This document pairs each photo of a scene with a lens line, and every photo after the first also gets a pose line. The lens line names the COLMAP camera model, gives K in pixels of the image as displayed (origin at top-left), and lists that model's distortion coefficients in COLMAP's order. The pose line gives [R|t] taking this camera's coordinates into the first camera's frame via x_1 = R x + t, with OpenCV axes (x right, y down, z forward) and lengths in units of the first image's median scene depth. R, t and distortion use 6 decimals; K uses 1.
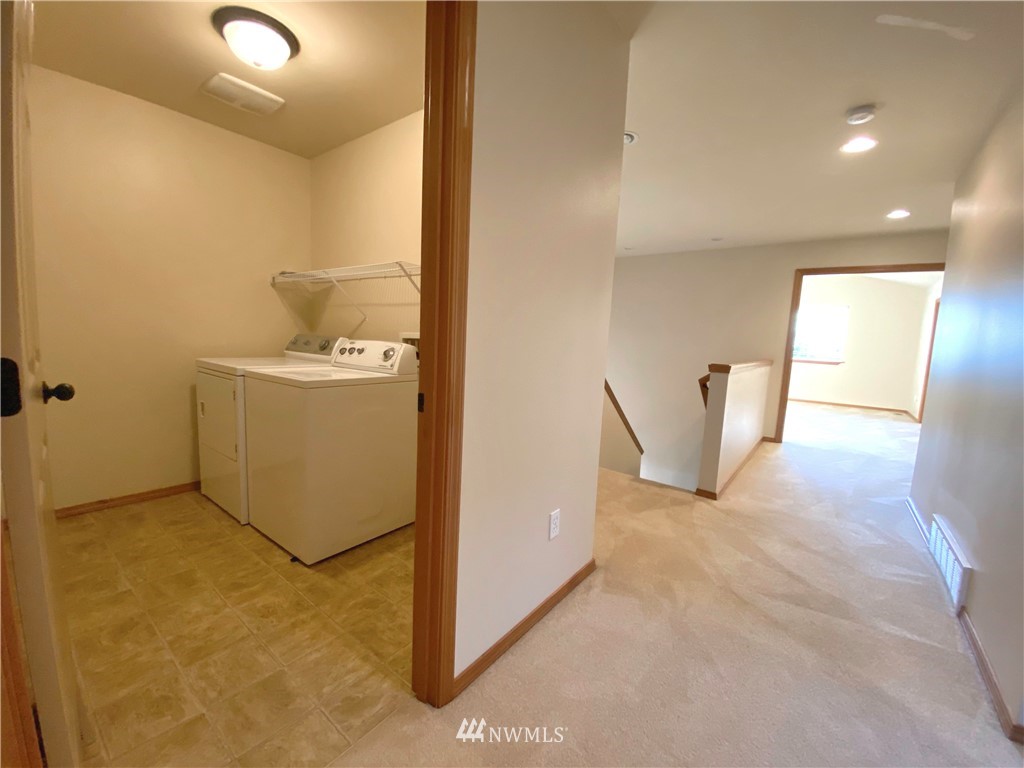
lens RADIAL K [[426.3, 0, 507.9], [0, 426.3, 385.7], [0, 0, 1]] dist [0.001319, -0.012783]
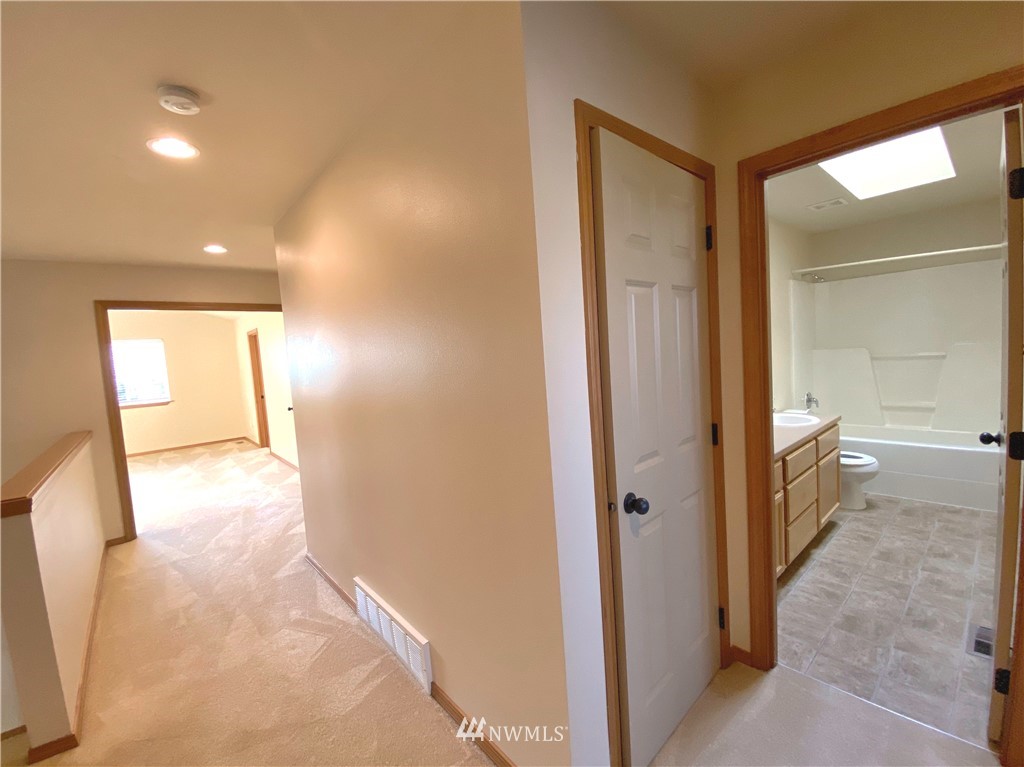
lens RADIAL K [[426.3, 0, 507.9], [0, 426.3, 385.2], [0, 0, 1]] dist [0.001319, -0.012783]
pose [[0.195726, -0.135761, 0.971216, 0.161875], [0.182451, 0.978121, 0.099957, -0.121100], [-0.963537, 0.157635, 0.216214, 0.304349]]
